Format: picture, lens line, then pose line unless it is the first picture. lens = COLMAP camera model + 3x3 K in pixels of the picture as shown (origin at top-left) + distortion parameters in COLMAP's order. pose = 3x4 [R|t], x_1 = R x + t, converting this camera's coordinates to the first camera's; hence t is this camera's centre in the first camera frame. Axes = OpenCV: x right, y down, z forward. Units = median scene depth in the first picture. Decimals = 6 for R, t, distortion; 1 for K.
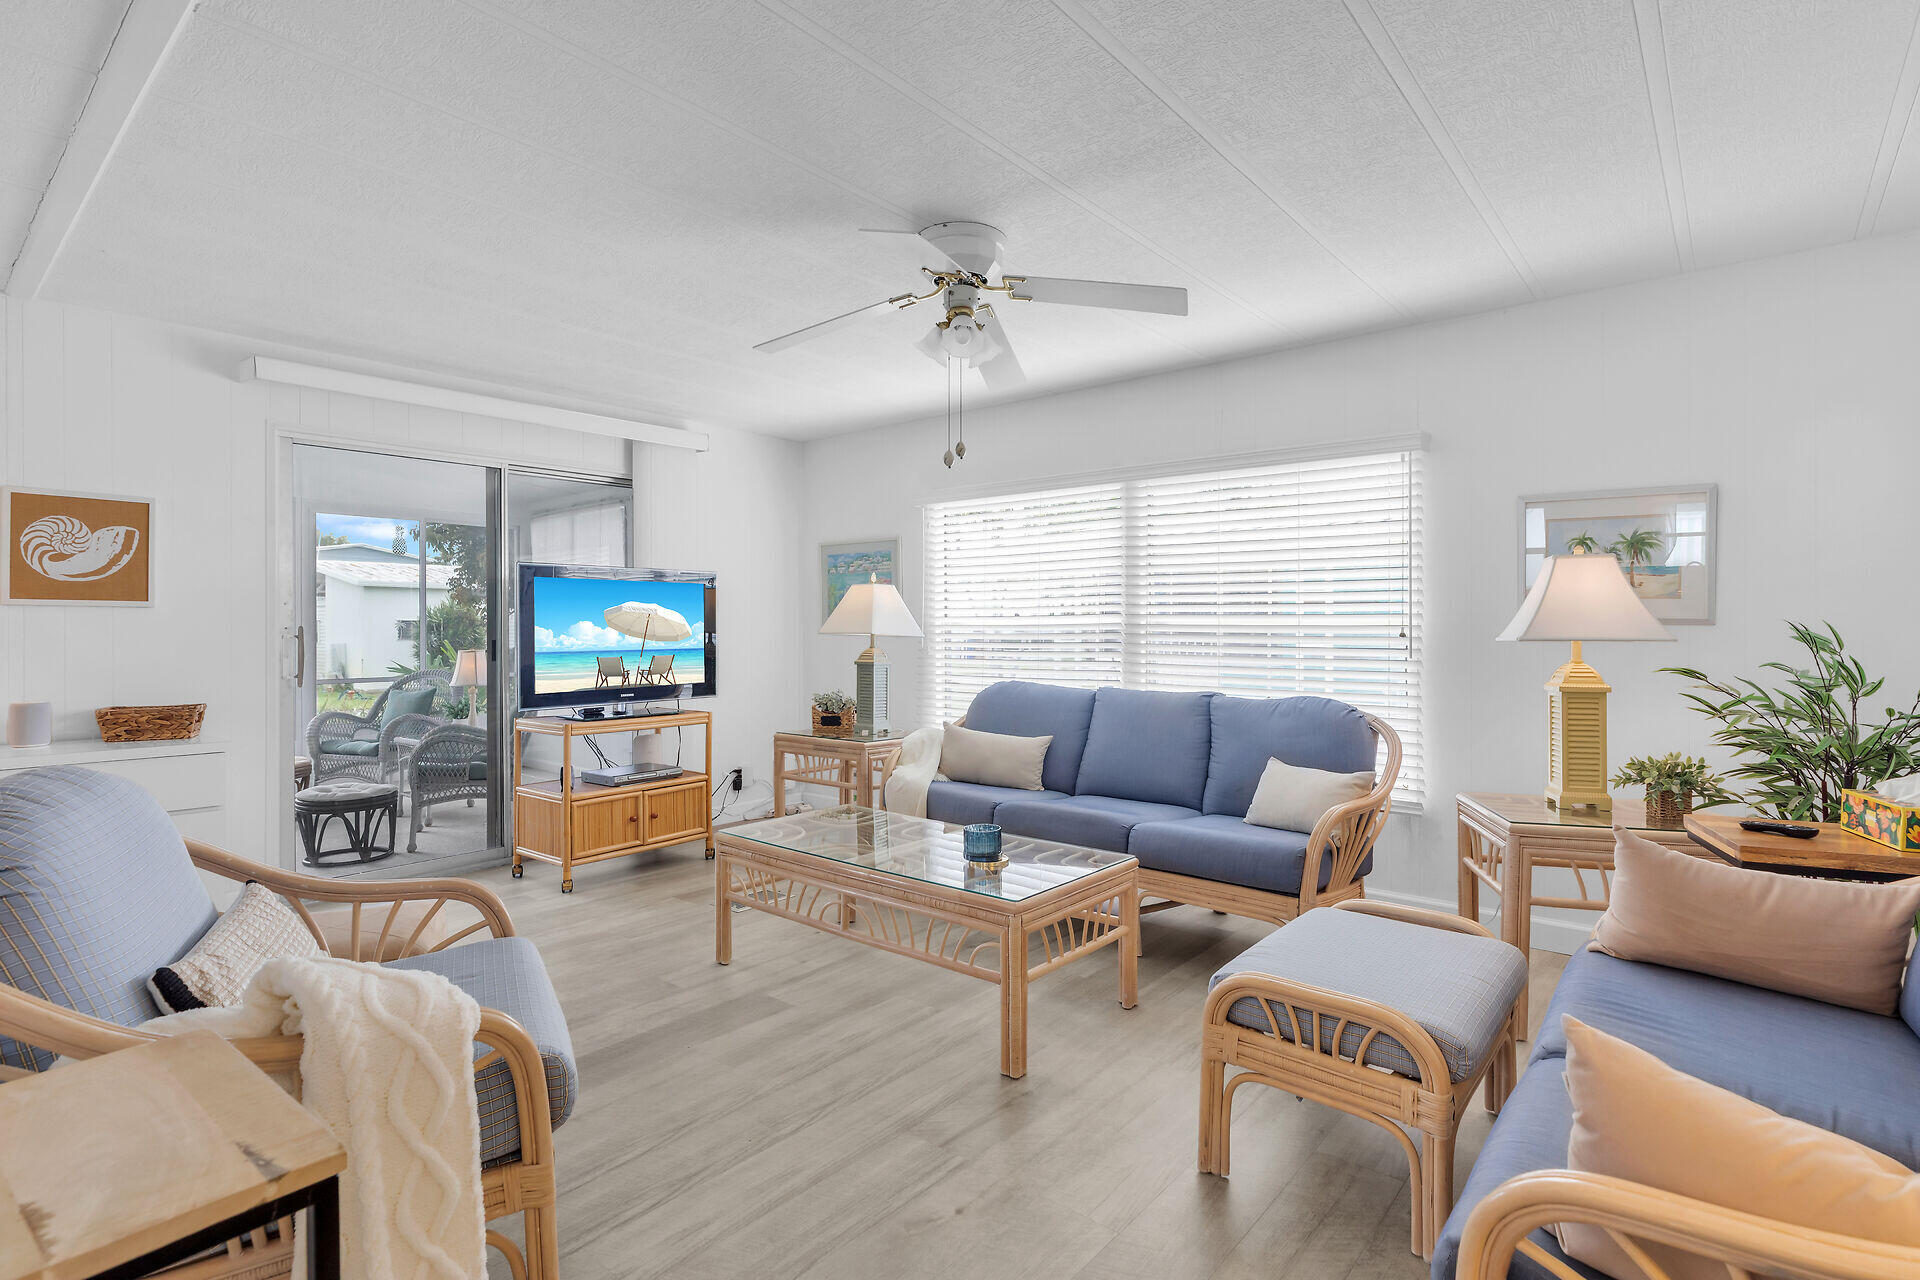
lens RADIAL K [[934.1, 0, 959.8], [0, 934.1, 623.6], [0, 0, 1]] dist [-0.003893, -0.000722]
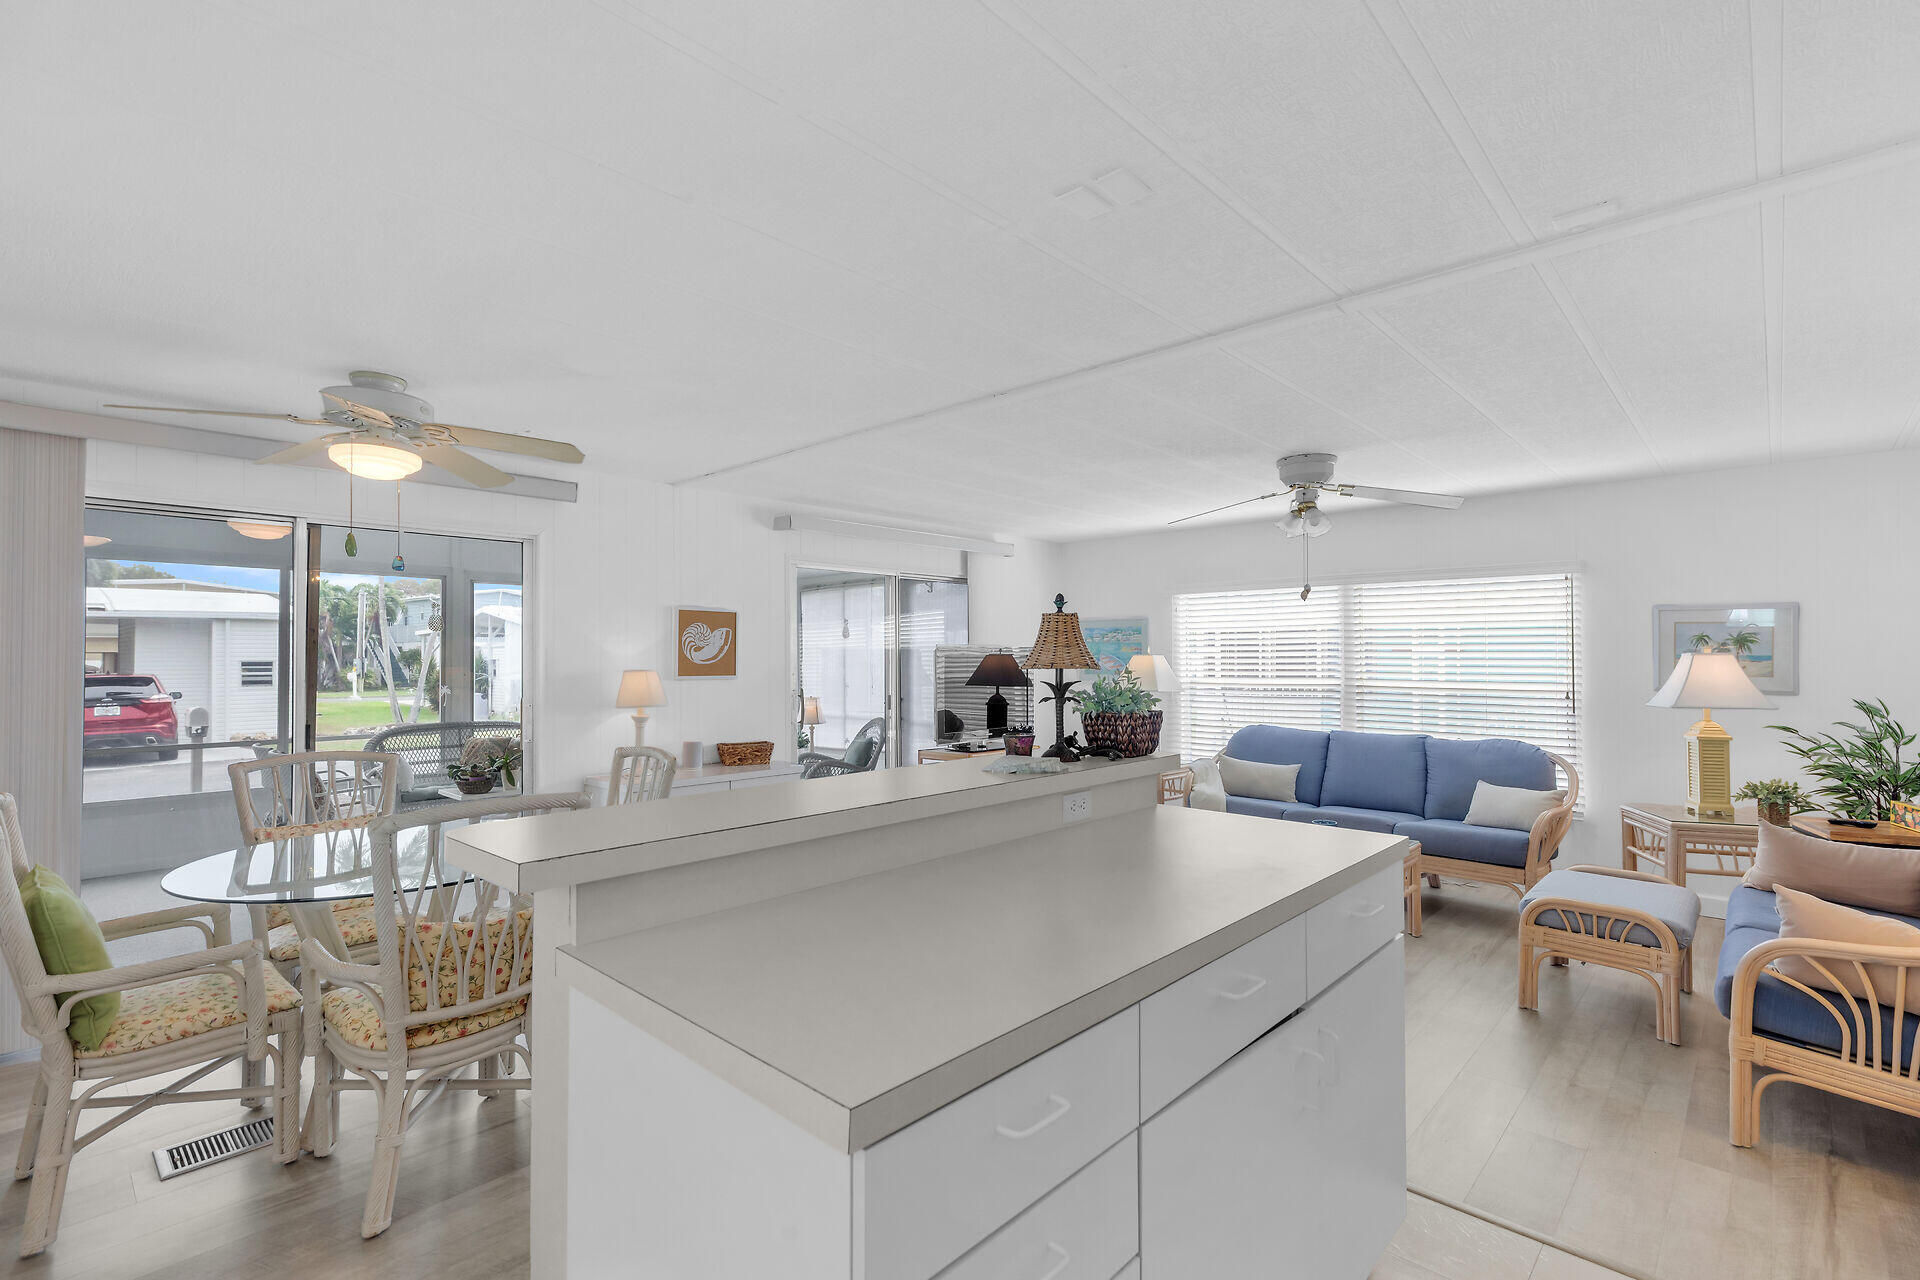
lens RADIAL K [[868.9, 0, 960.0], [0, 868.9, 640.0], [0, 0, 1]] dist [0.001226, 0.000292]
pose [[0.998439, -0.002470, -0.055805, -0.549294], [0.001489, 0.999844, -0.017615, -0.075444], [0.055840, 0.017504, 0.998286, -0.572823]]
